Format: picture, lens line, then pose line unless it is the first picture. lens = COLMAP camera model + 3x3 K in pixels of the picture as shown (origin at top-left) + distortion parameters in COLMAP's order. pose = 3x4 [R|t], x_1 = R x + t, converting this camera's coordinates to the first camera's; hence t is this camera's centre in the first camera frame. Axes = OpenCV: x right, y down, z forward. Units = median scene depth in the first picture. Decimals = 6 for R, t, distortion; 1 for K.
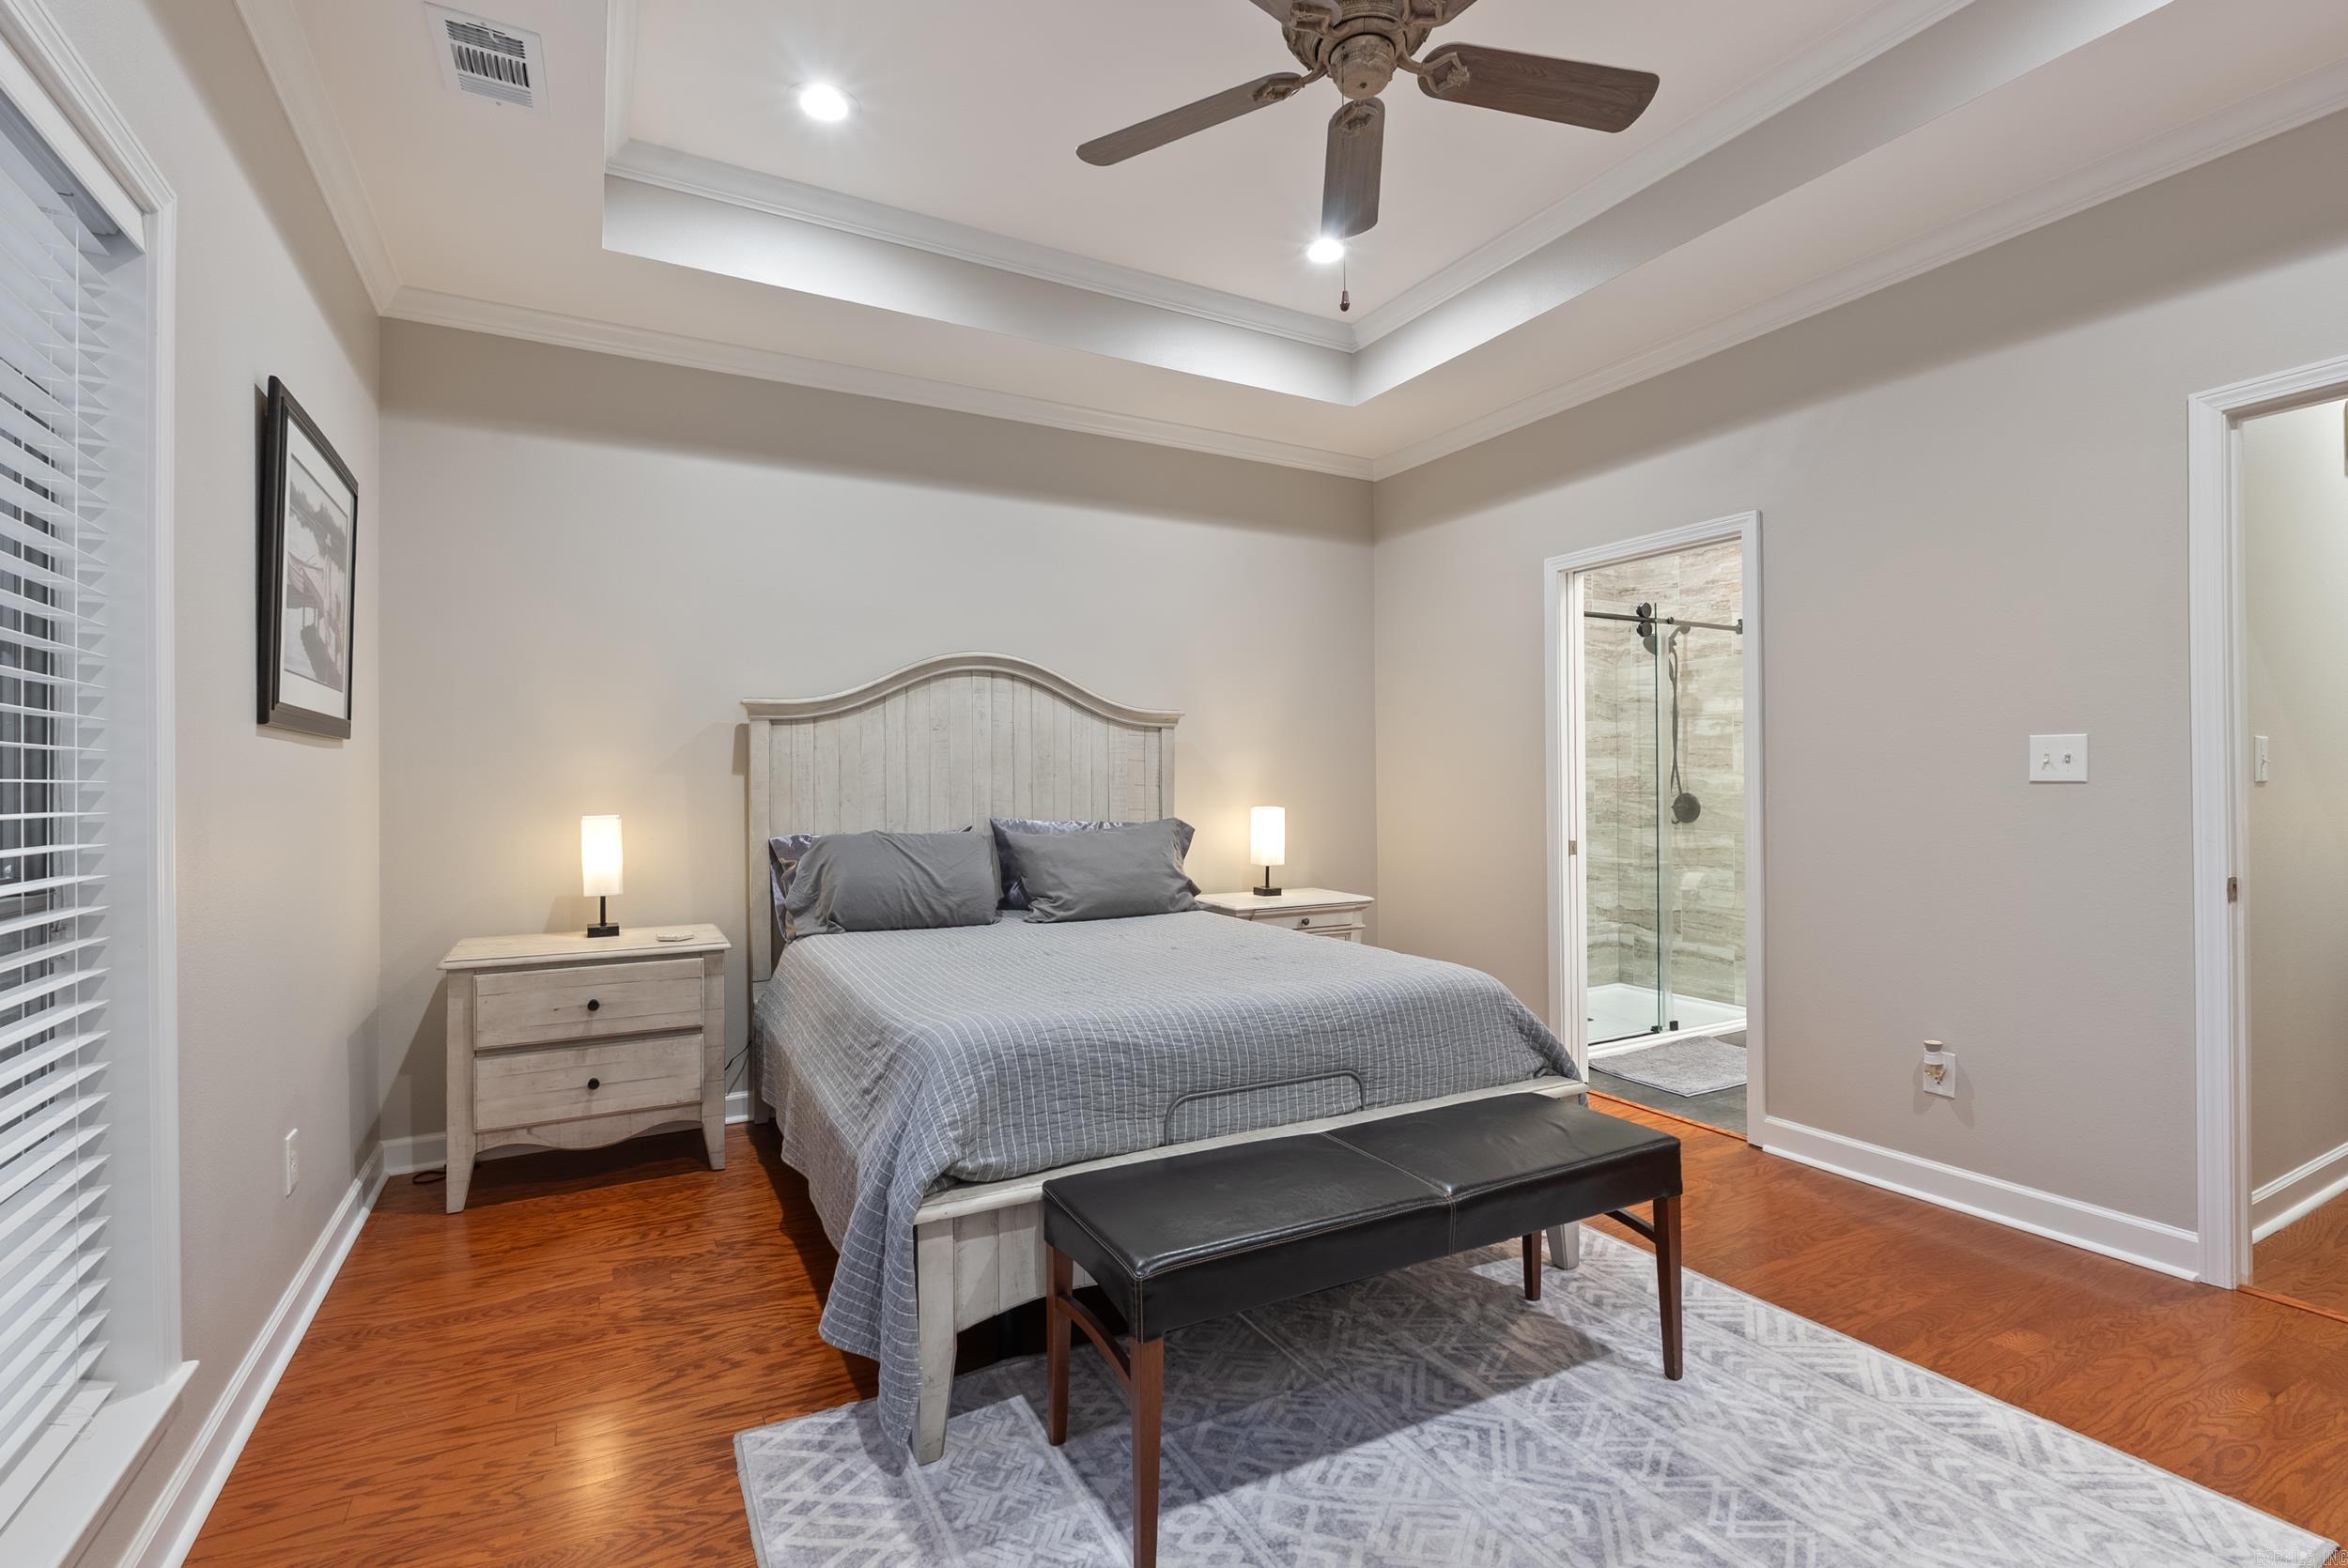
lens RADIAL K [[1053.2, 0, 1180.5], [0, 1053.2, 794.0], [0, 0, 1]] dist [-0.004581, -0.000034]
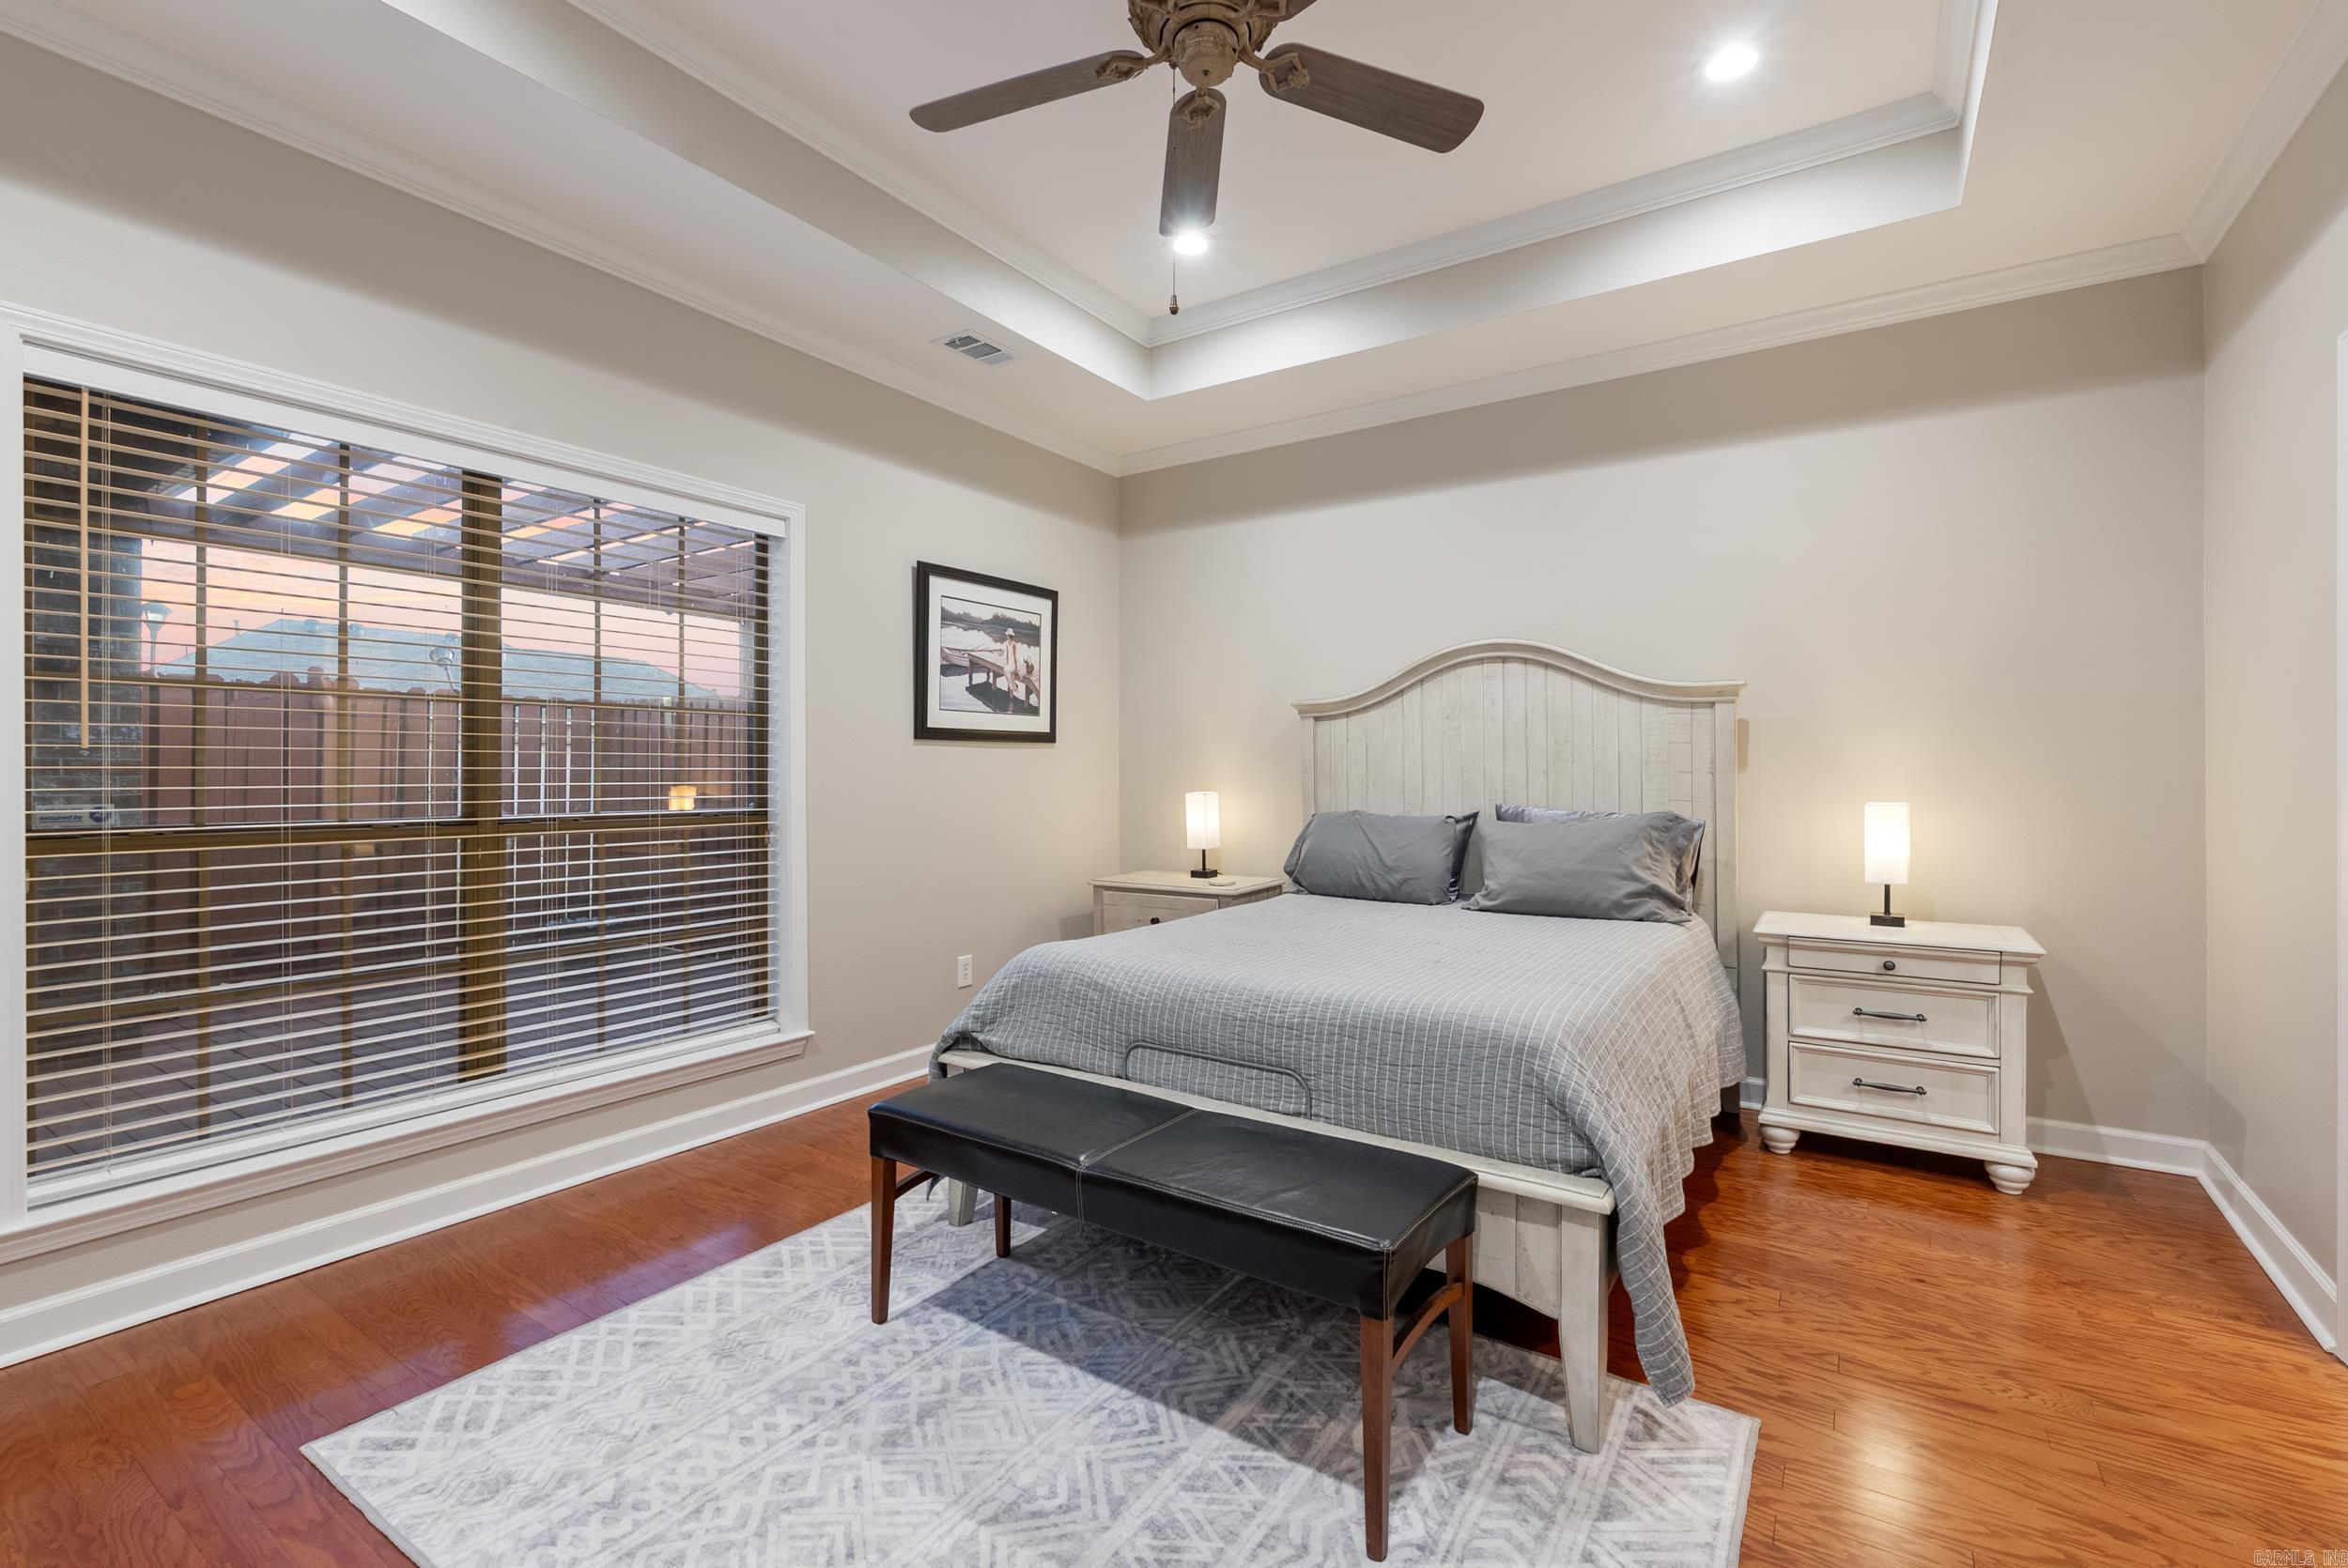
lens RADIAL K [[1034.4, 0, 1178.1], [0, 1034.4, 788.9], [0, 0, 1]] dist [-0.005769, 0.000401]
pose [[0.464239, 0.019370, -0.885498, 0.872359], [-0.009069, 0.999812, 0.017116, -0.009149], [0.885664, 0.000084, 0.464327, 0.436633]]
